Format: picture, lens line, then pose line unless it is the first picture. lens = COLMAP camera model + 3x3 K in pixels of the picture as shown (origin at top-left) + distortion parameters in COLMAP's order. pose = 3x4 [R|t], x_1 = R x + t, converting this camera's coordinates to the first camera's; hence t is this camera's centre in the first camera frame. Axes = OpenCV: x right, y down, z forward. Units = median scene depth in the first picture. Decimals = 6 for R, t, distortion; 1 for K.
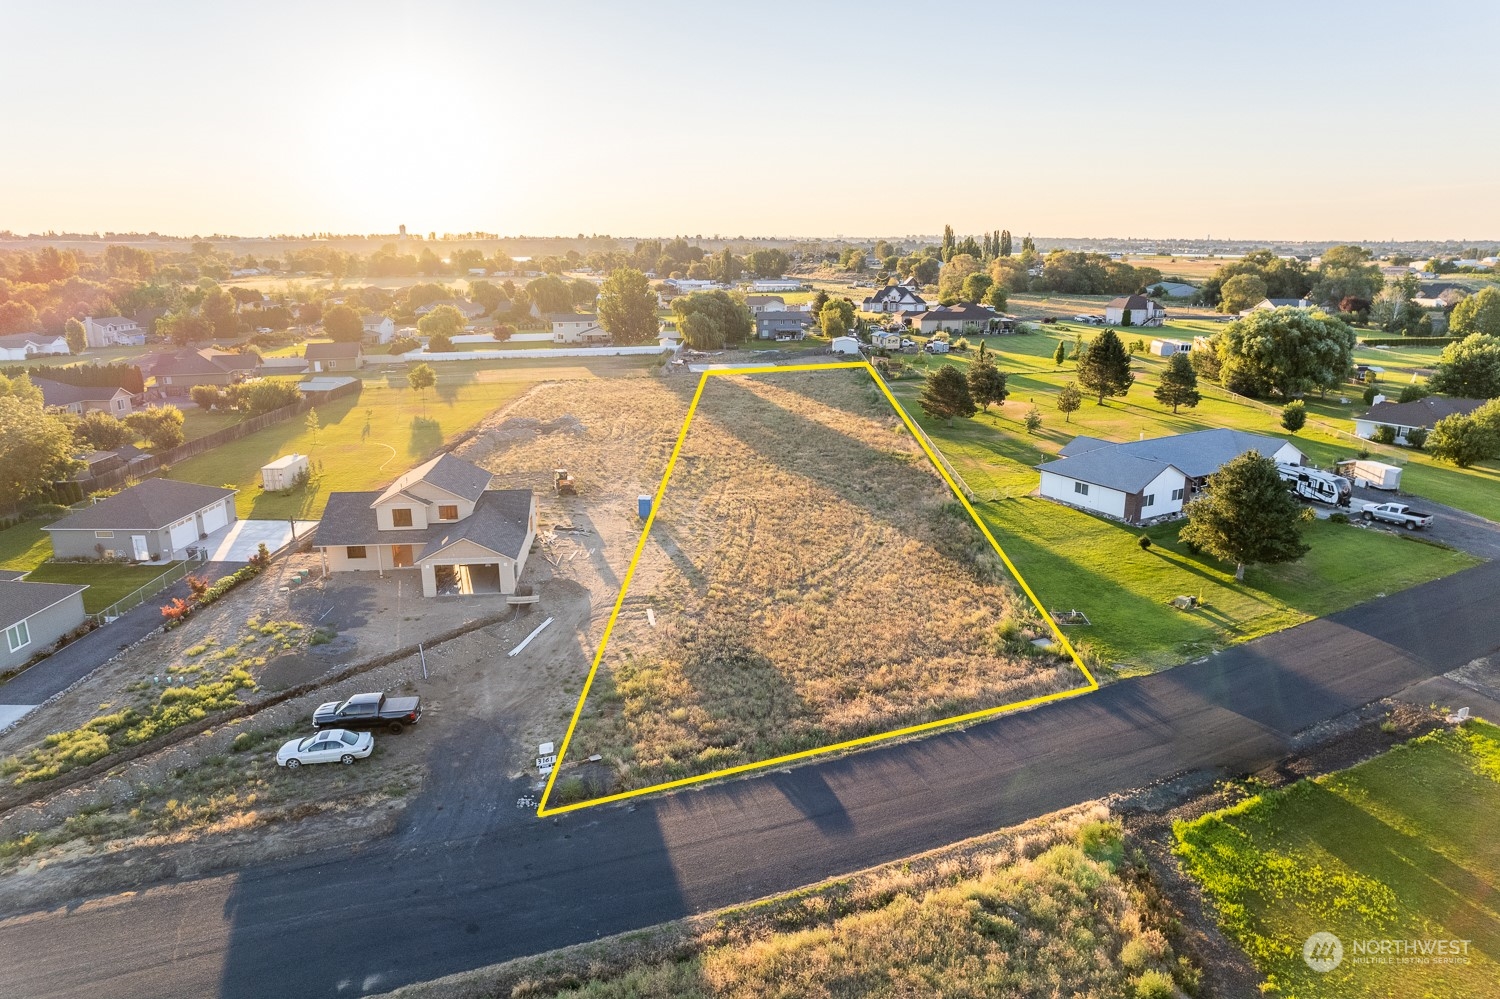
lens RADIAL K [[960.9, 0, 750.0], [0, 960.9, 499.5], [0, 0, 1]] dist [-0.078002, 0.064883]
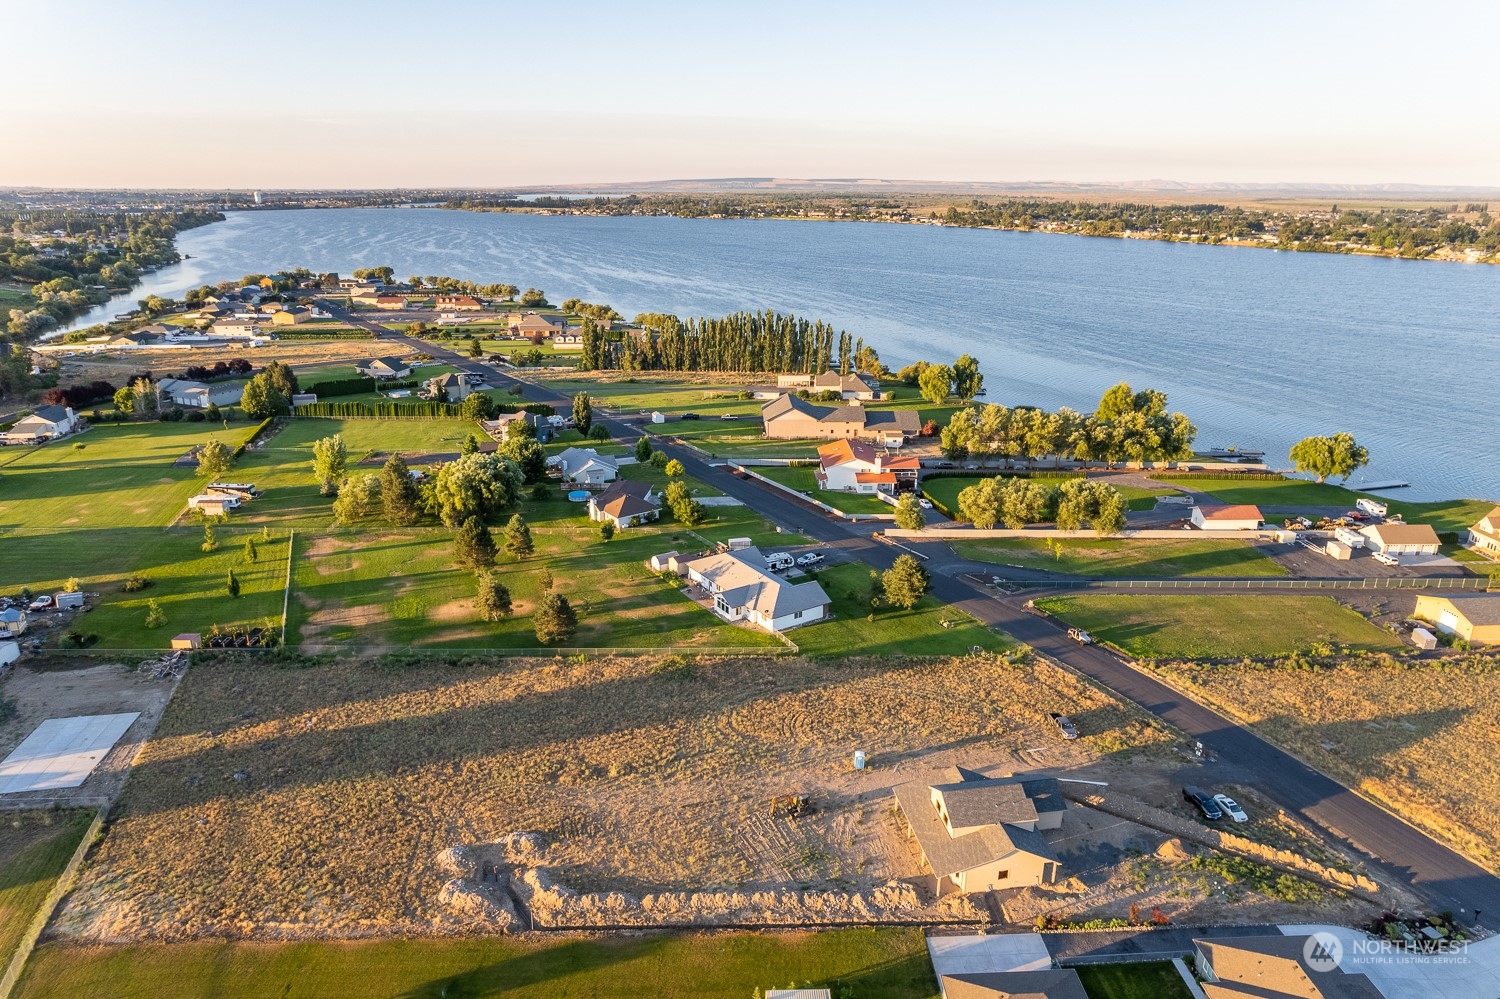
lens RADIAL K [[960.9, 0, 750.0], [0, 960.9, 499.5], [0, 0, 1]] dist [-0.078002, 0.064883]
pose [[-0.034833, -0.315930, 0.948143, -0.815030], [0.265791, 0.911623, 0.313526, -0.510950], [-0.963401, 0.262928, 0.052217, 0.621317]]
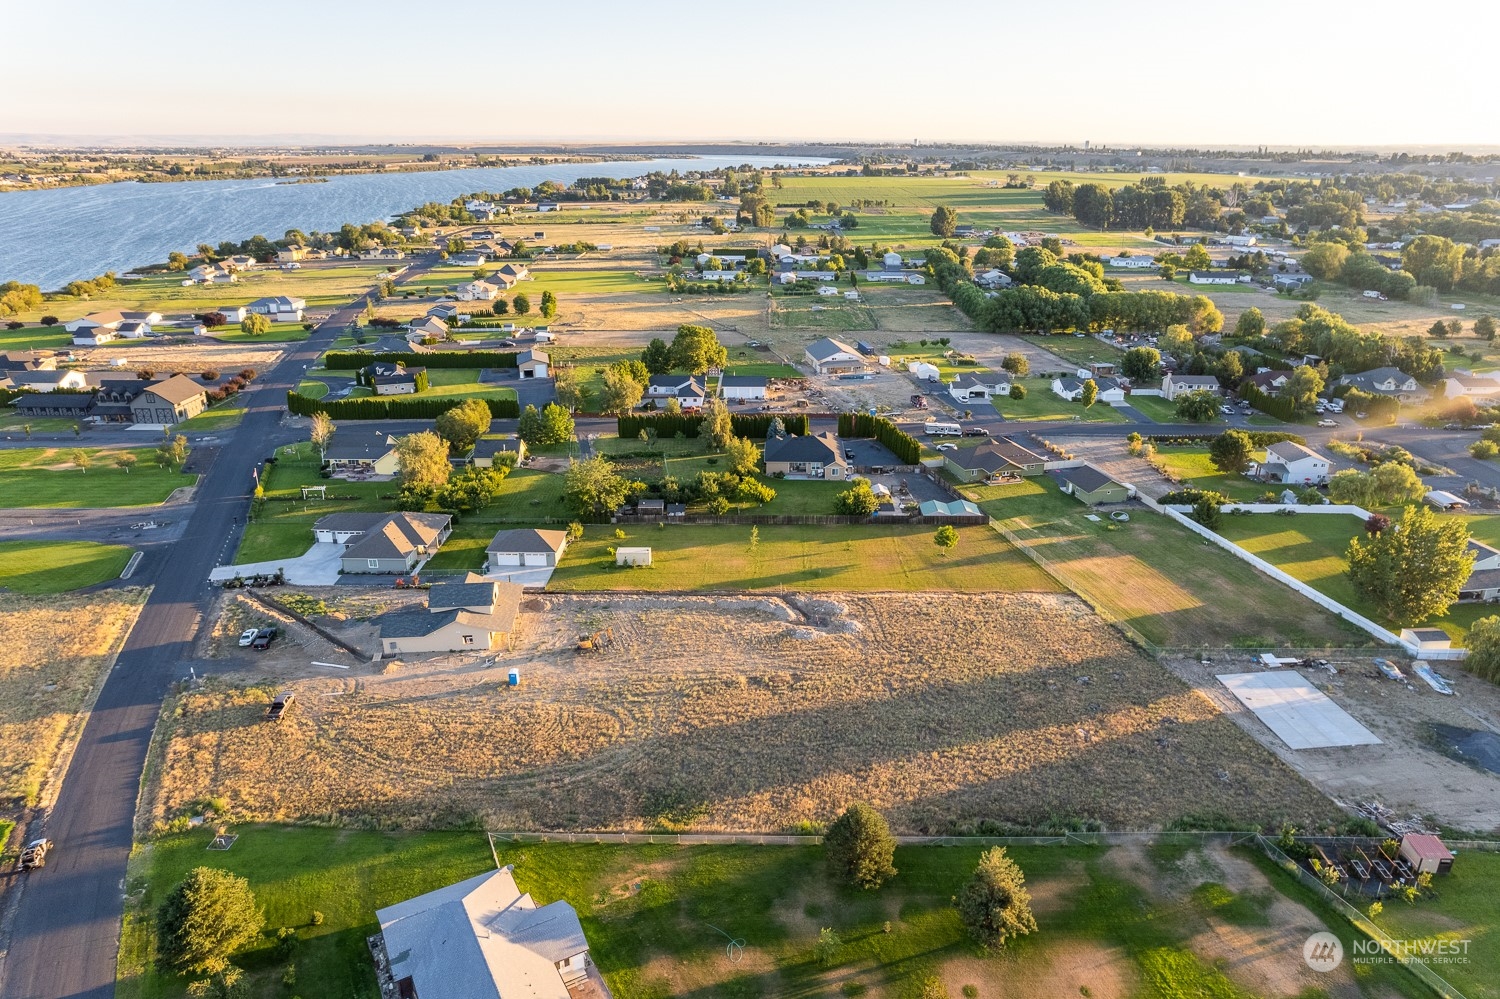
lens RADIAL K [[960.9, 0, 750.0], [0, 960.9, 499.5], [0, 0, 1]] dist [-0.078002, 0.064883]
pose [[-0.026919, 0.351287, -0.935881, 0.731441], [-0.271299, 0.898514, 0.345064, -0.534293], [0.962119, 0.263192, 0.071117, 0.741757]]
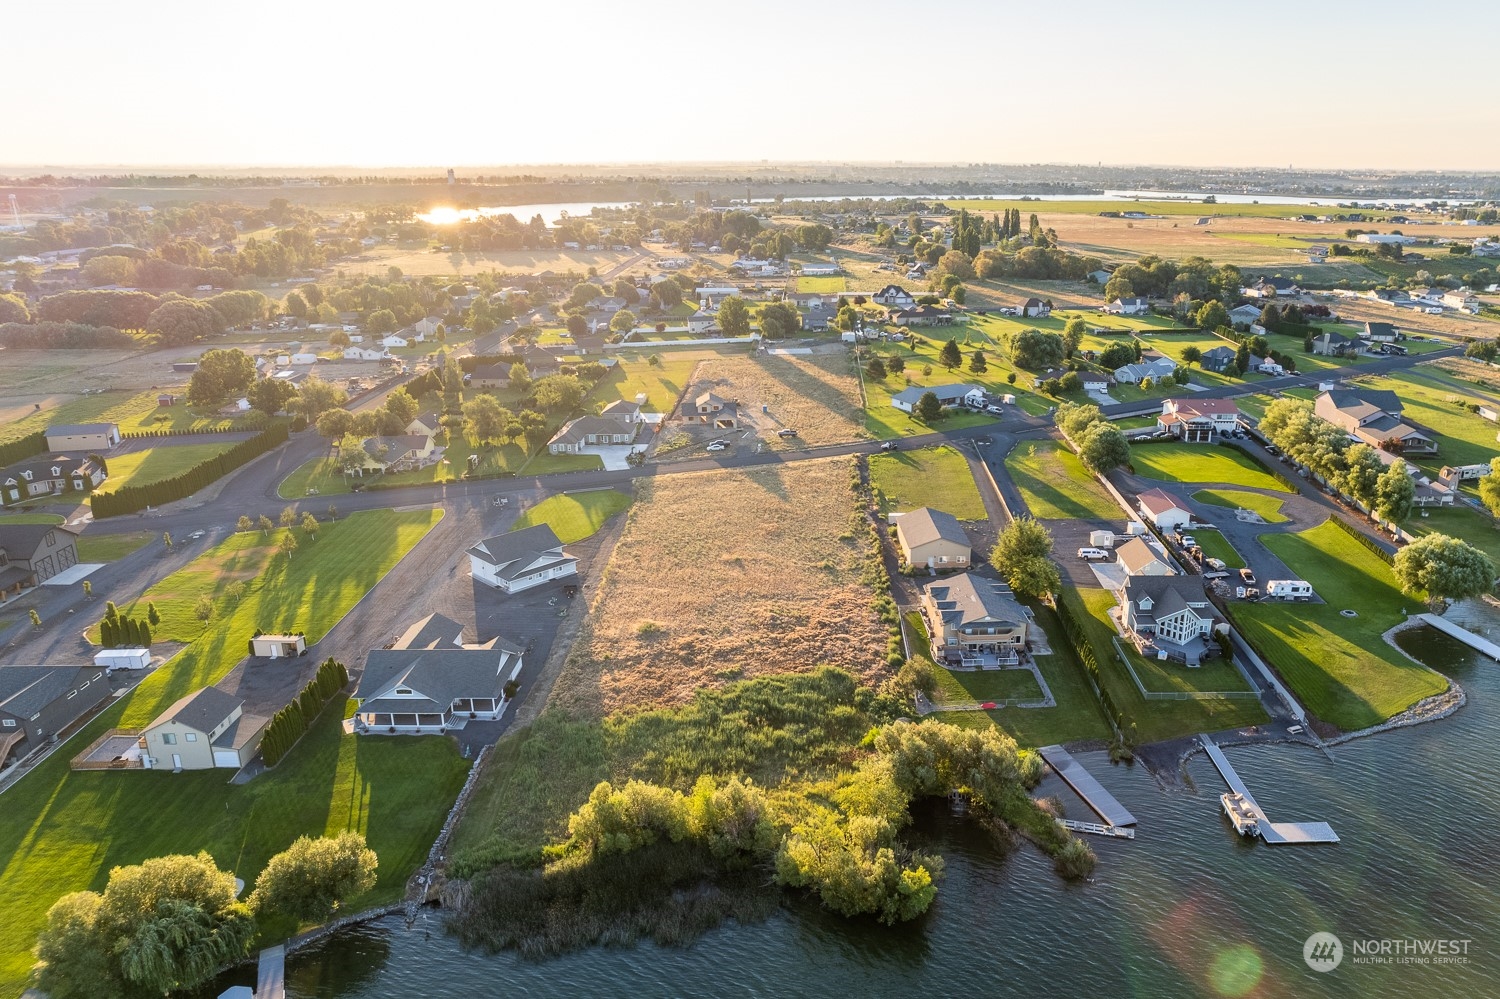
lens RADIAL K [[960.9, 0, 750.0], [0, 960.9, 499.5], [0, 0, 1]] dist [-0.078002, 0.064883]
pose [[0.998649, 0.002910, -0.051877, 0.006631], [0.000043, 0.998384, 0.056836, 0.085210], [0.051959, -0.056761, 0.997035, -1.490082]]
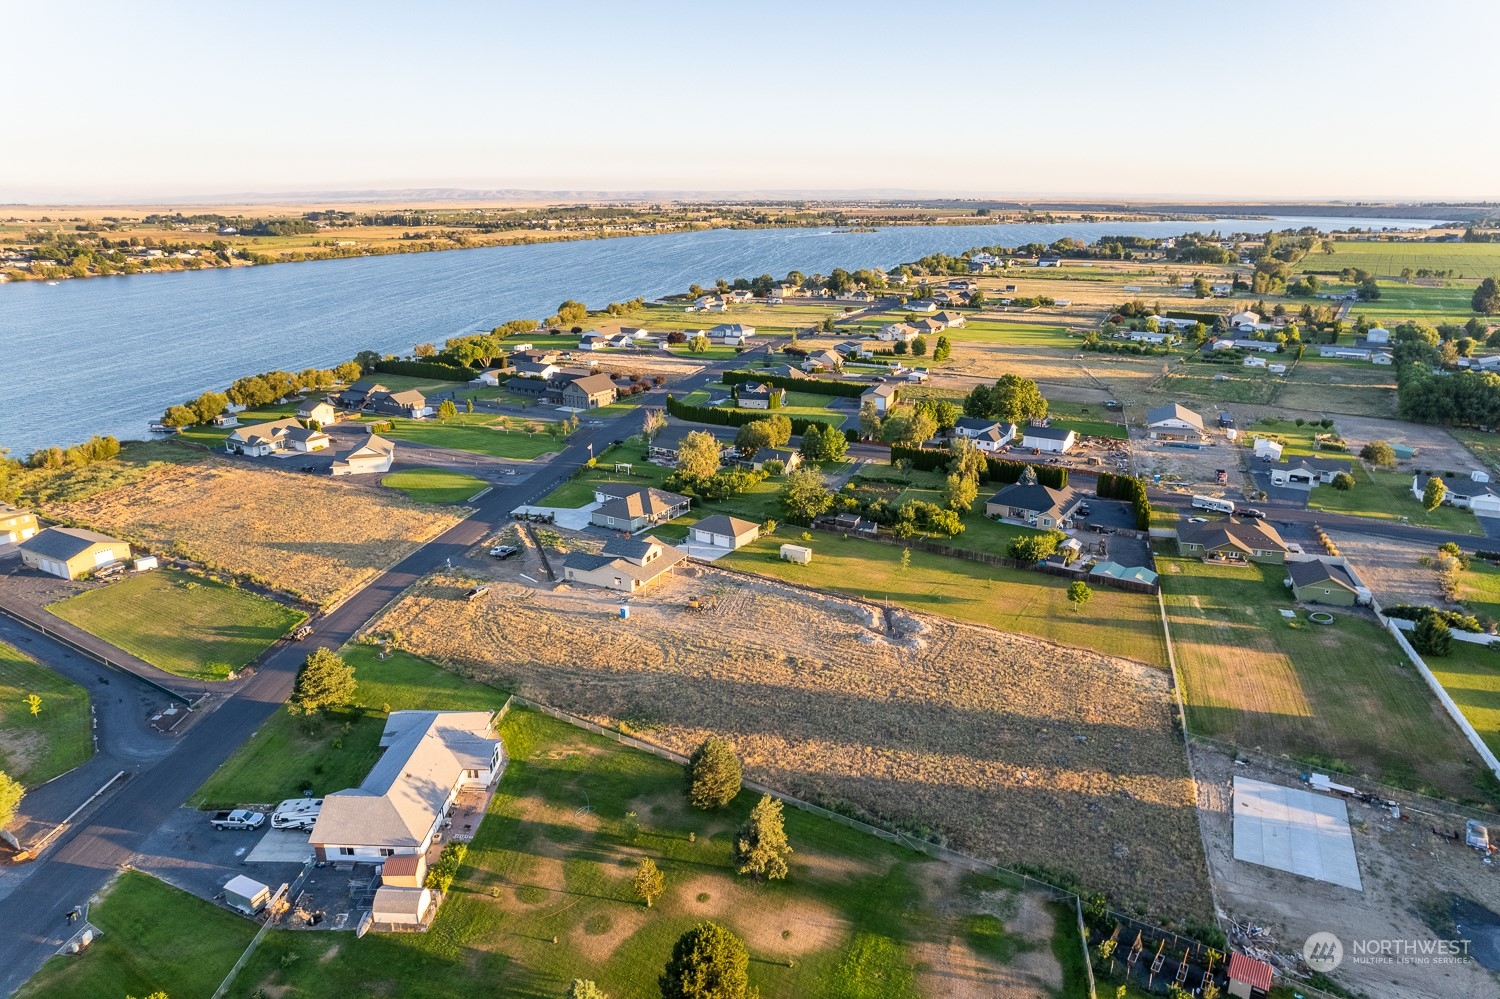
lens RADIAL K [[960.9, 0, 750.0], [0, 960.9, 499.5], [0, 0, 1]] dist [-0.078002, 0.064883]
pose [[-0.549212, 0.252303, -0.796687, 0.754913], [-0.222824, 0.874610, 0.430588, -0.664365], [0.805429, 0.414005, -0.424127, 1.203068]]
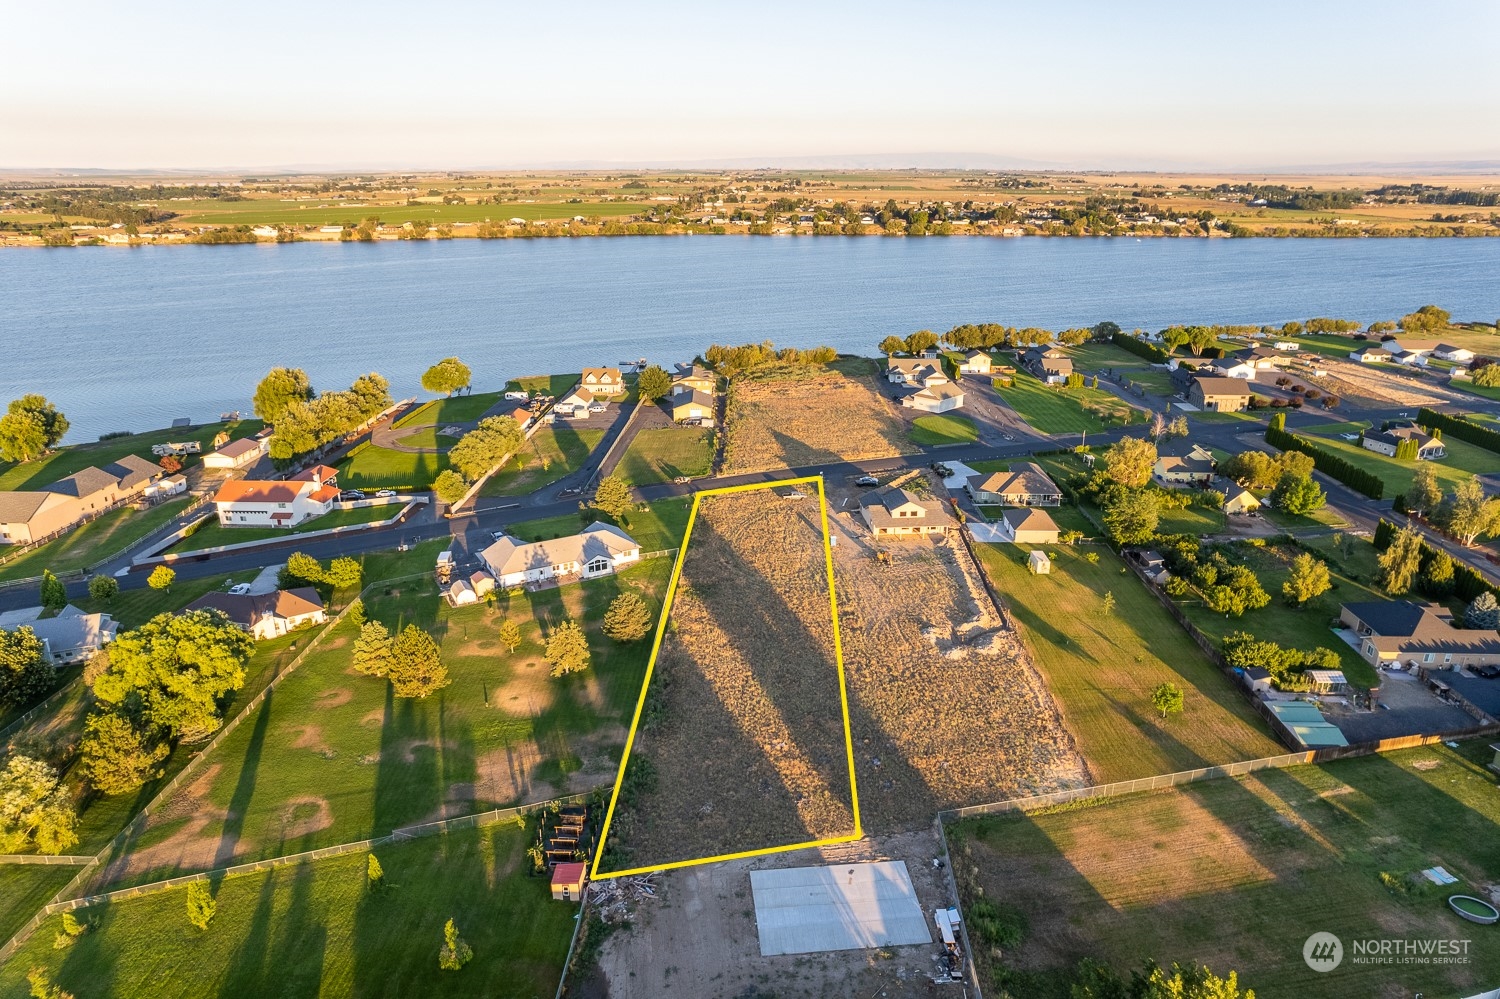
lens RADIAL K [[960.9, 0, 750.0], [0, 960.9, 499.5], [0, 0, 1]] dist [-0.078002, 0.064883]
pose [[-0.999406, -0.014125, 0.031449, 0.007825], [0.006362, 0.820992, 0.570904, -0.852212], [-0.033883, 0.570765, -0.820414, 1.759284]]
